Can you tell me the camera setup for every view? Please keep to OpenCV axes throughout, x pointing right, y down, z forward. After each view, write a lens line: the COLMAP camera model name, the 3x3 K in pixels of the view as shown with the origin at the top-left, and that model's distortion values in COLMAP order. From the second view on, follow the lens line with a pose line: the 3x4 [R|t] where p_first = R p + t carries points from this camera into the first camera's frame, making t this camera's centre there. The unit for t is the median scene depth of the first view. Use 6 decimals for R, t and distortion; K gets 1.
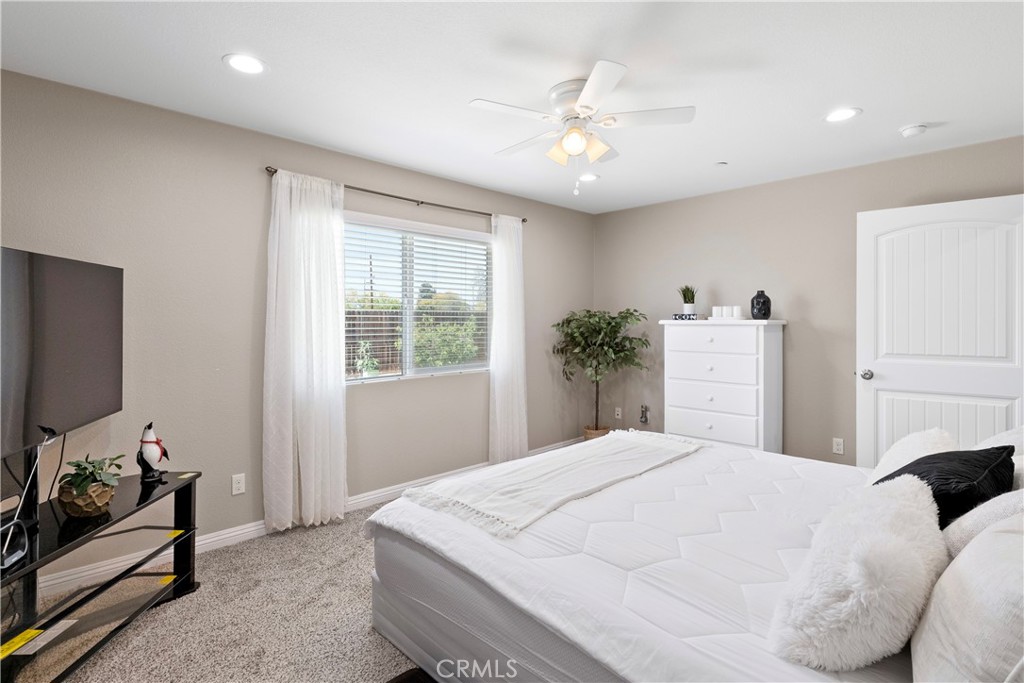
lens RADIAL K [[510.1, 0, 513.6], [0, 510.1, 323.0], [0, 0, 1]] dist [0.000651, 0.000261]
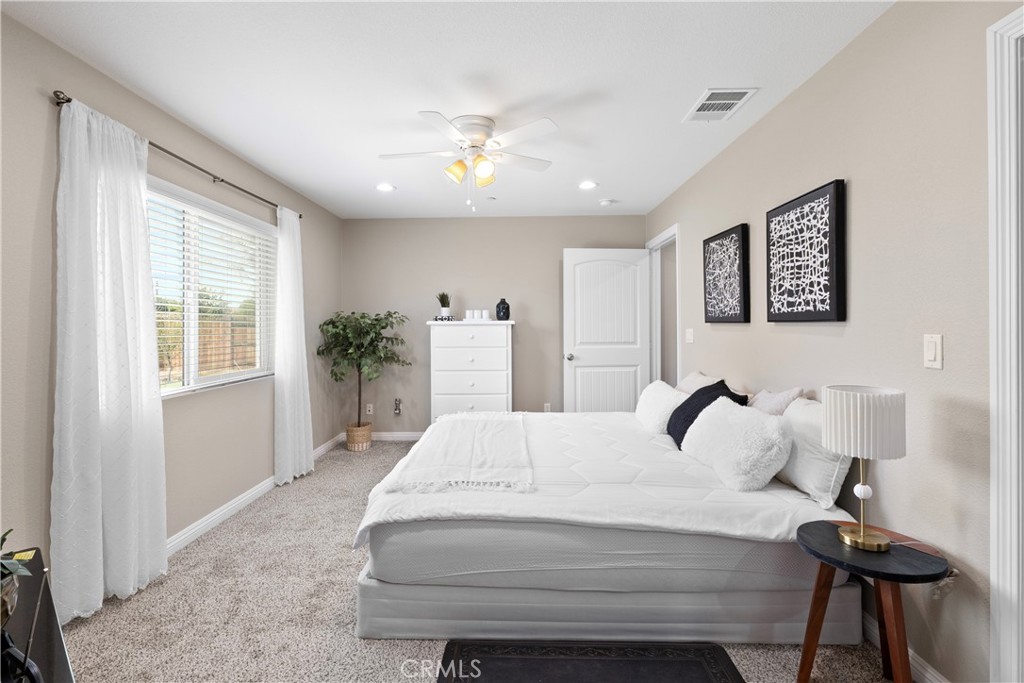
lens RADIAL K [[490.9, 0, 507.5], [0, 490.9, 325.9], [0, 0, 1]] dist [0.001580, 0.000420]
pose [[0.714894, -0.003237, 0.699226, -0.394938], [0.007887, 0.999963, -0.003434, 0.011168], [-0.699189, 0.007970, 0.714893, 0.085971]]
